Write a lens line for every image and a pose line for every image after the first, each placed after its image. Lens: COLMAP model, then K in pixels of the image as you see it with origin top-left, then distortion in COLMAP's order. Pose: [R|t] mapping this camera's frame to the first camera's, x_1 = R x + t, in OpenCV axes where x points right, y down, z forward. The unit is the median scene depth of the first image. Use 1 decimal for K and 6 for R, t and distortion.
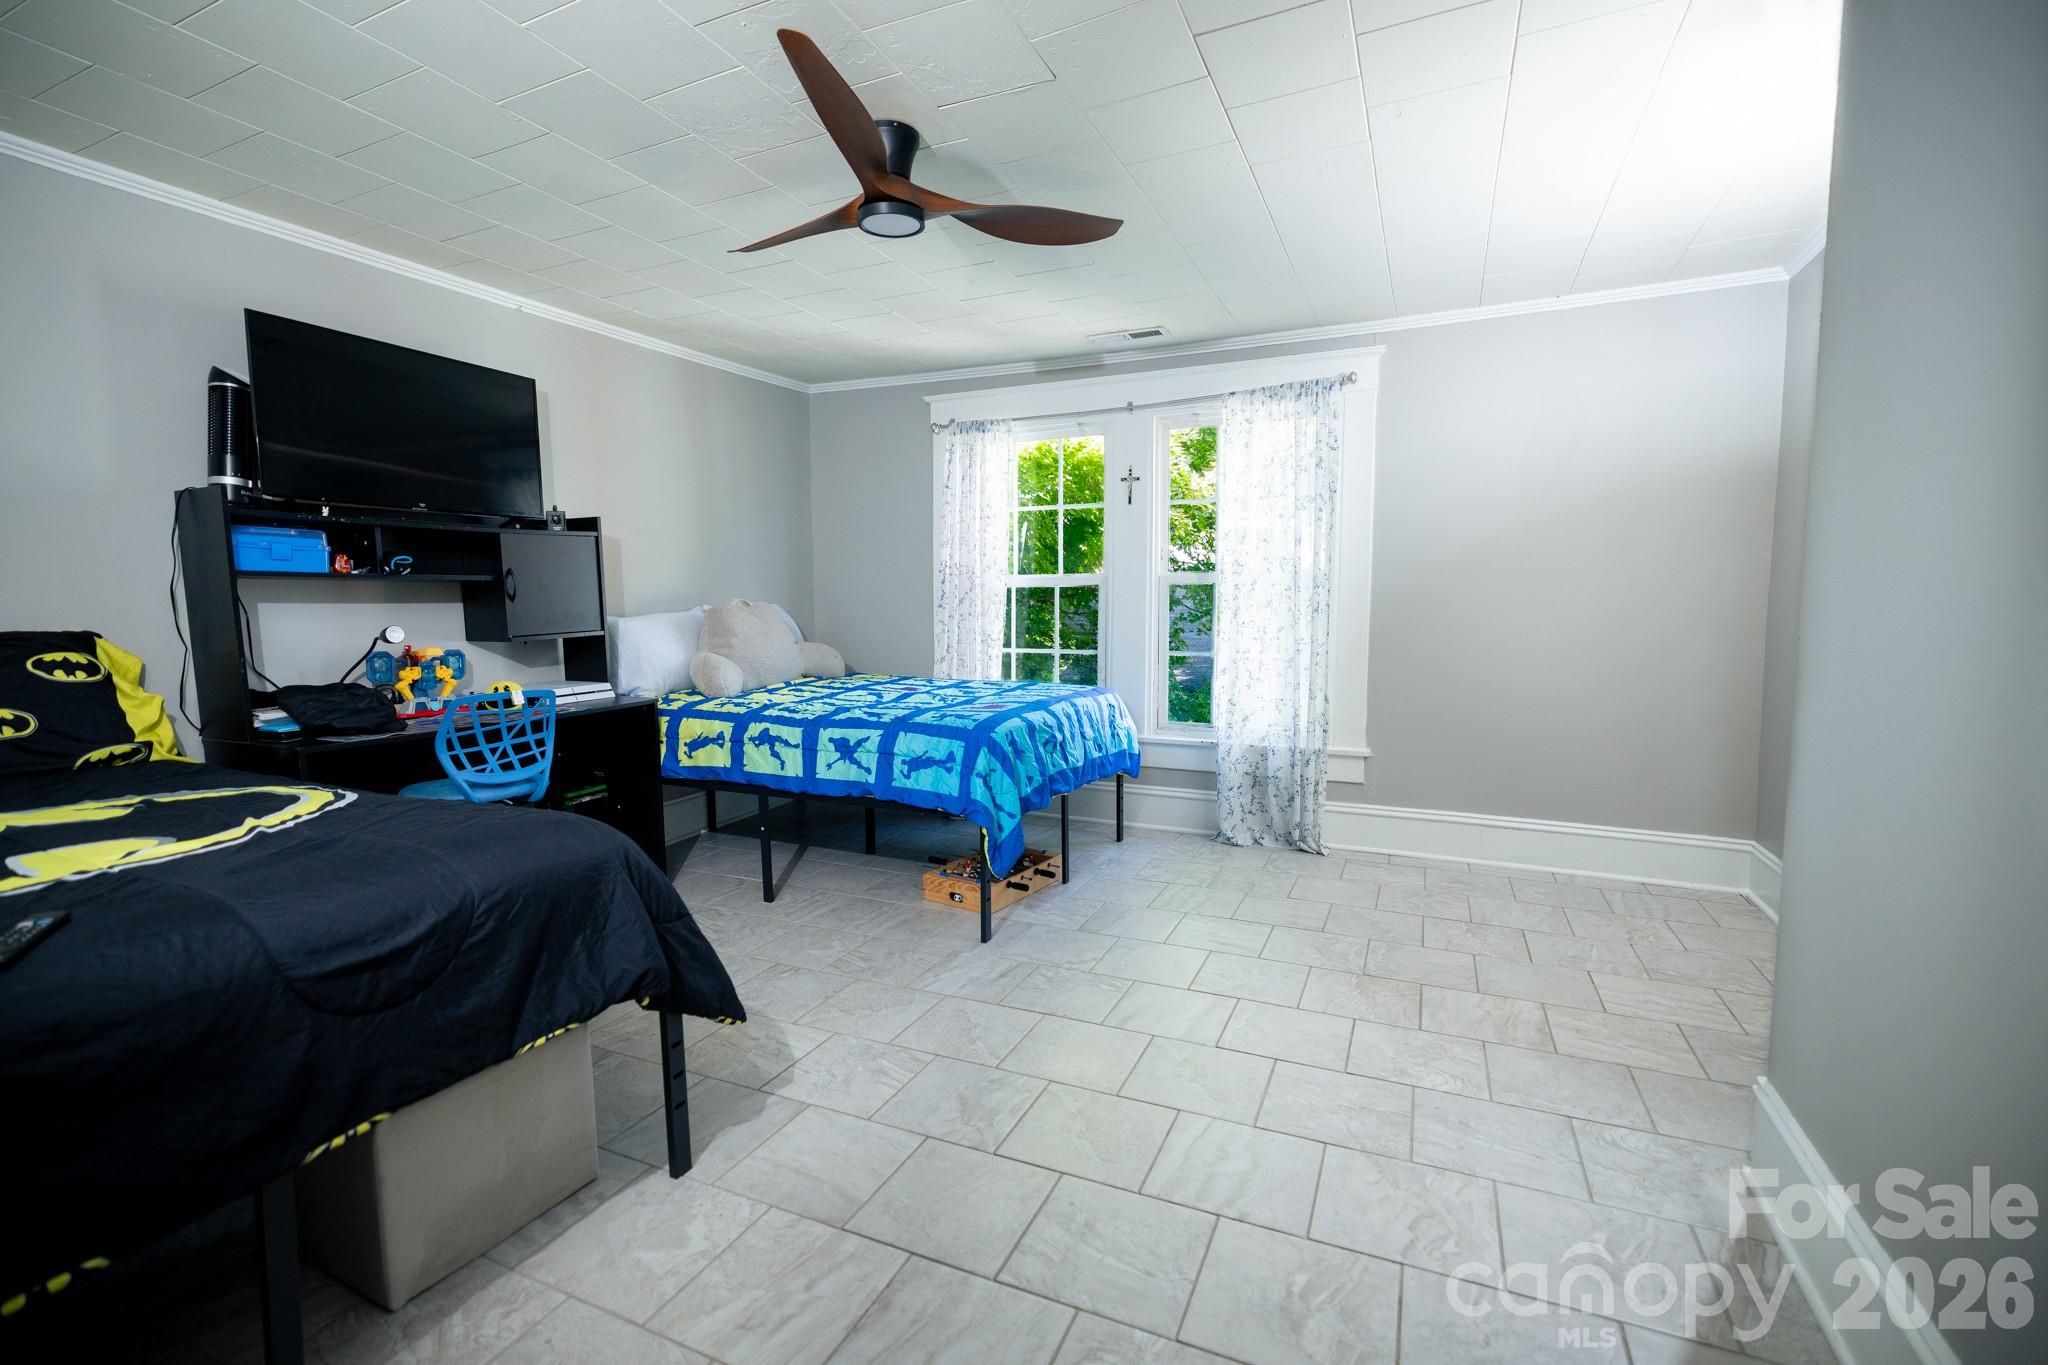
lens RADIAL K [[878.6, 0, 1020.2], [0, 878.6, 678.1], [0, 0, 1]] dist [0.004157, 0.000371]
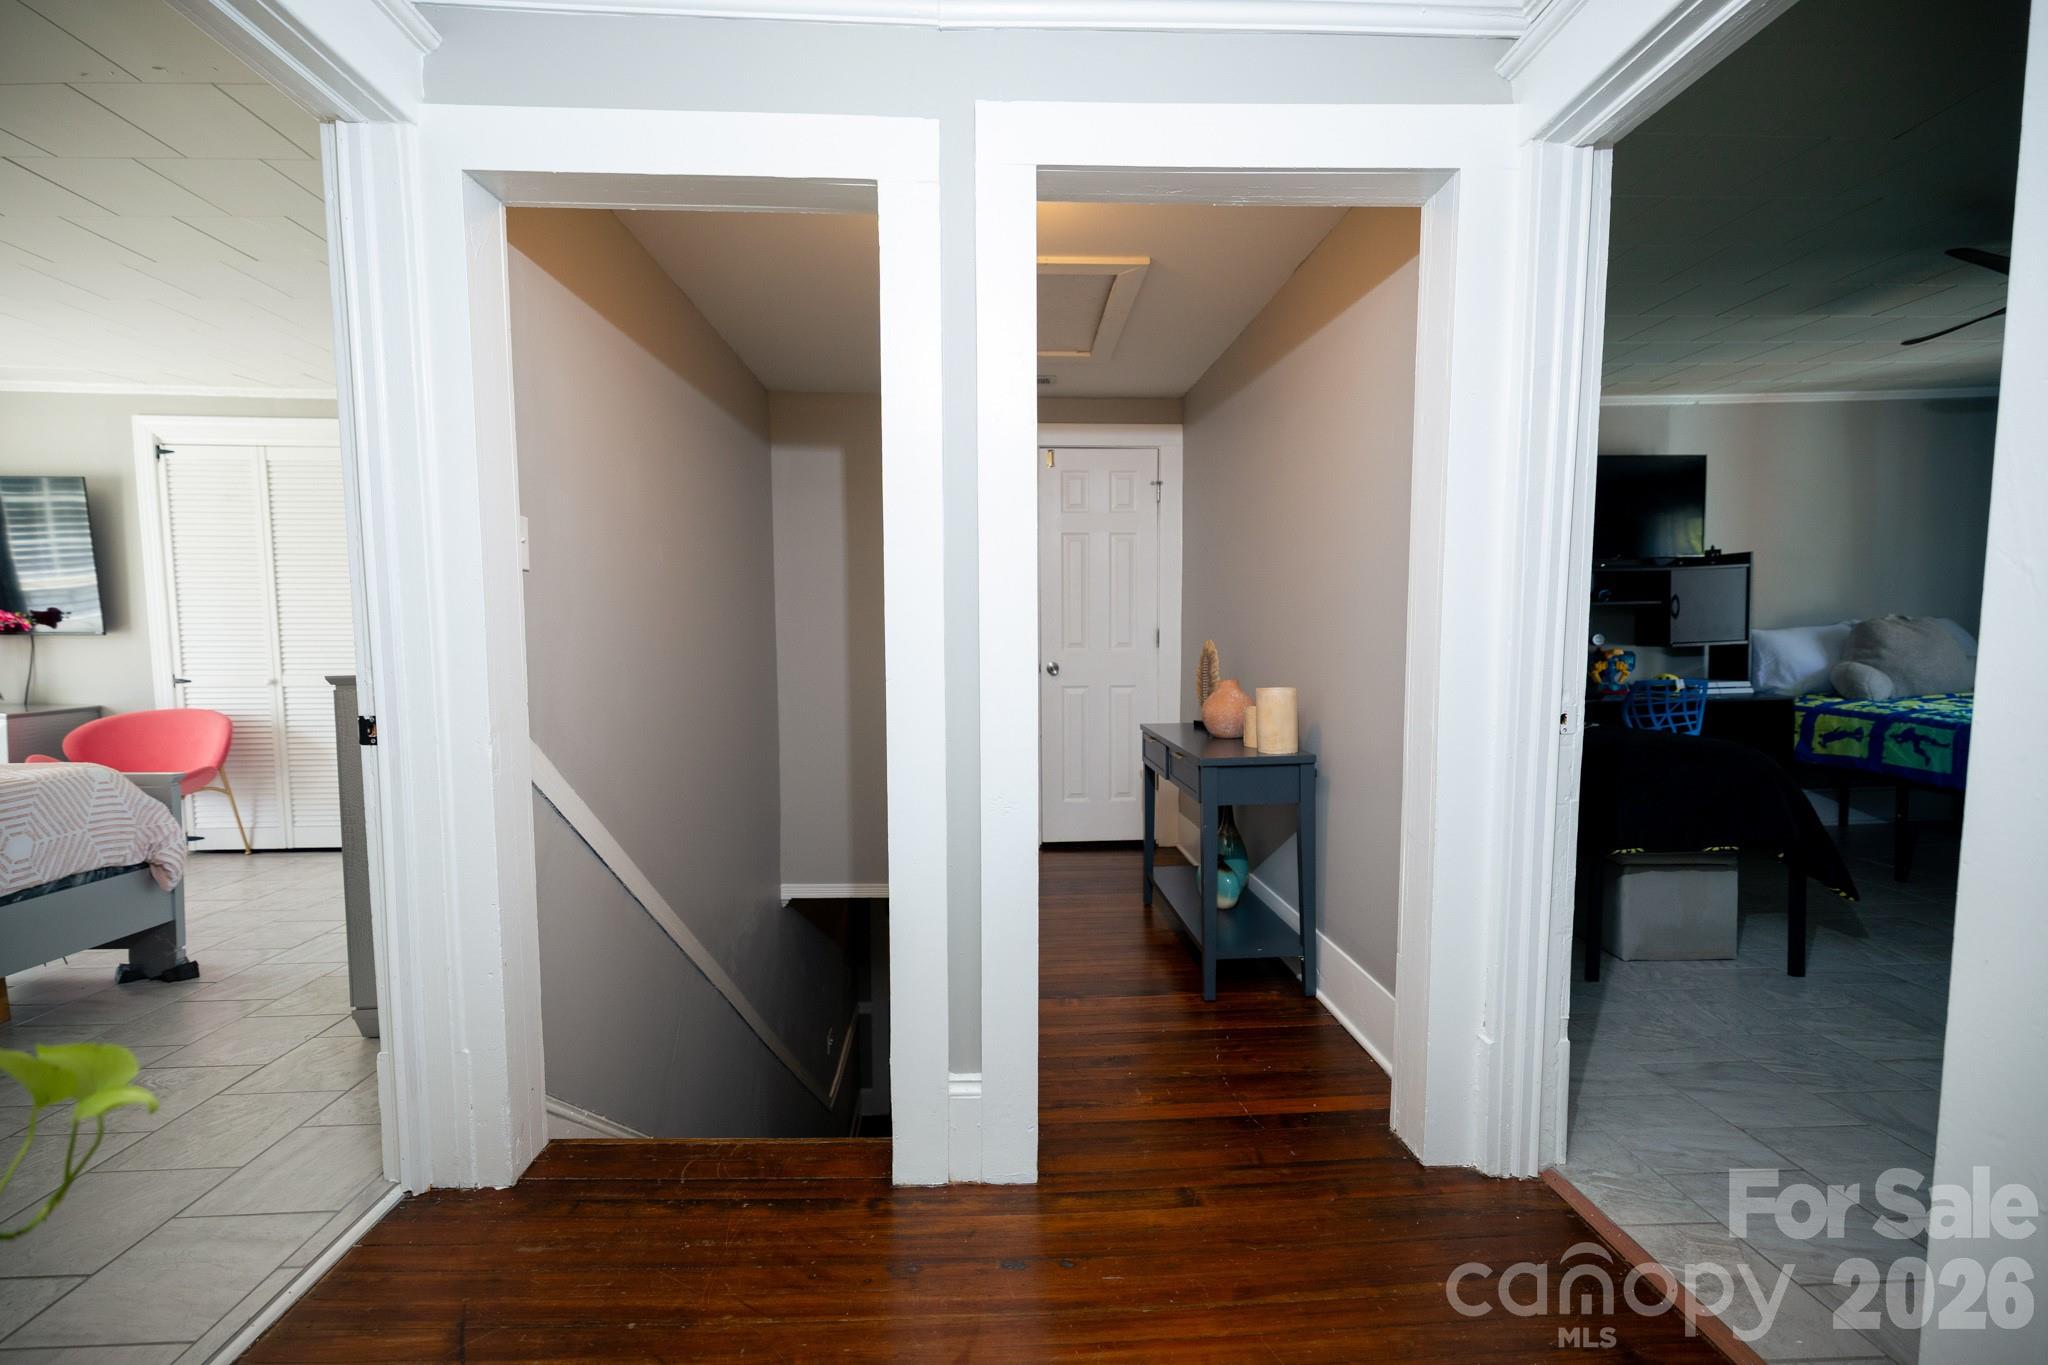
lens RADIAL K [[878.6, 0, 1020.2], [0, 878.6, 678.1], [0, 0, 1]] dist [0.004157, 0.000371]
pose [[0.451333, 0.056509, -0.890564, 0.202517], [-0.067724, 0.997284, 0.028958, 0.036819], [0.889782, 0.047242, 0.453934, -0.544760]]
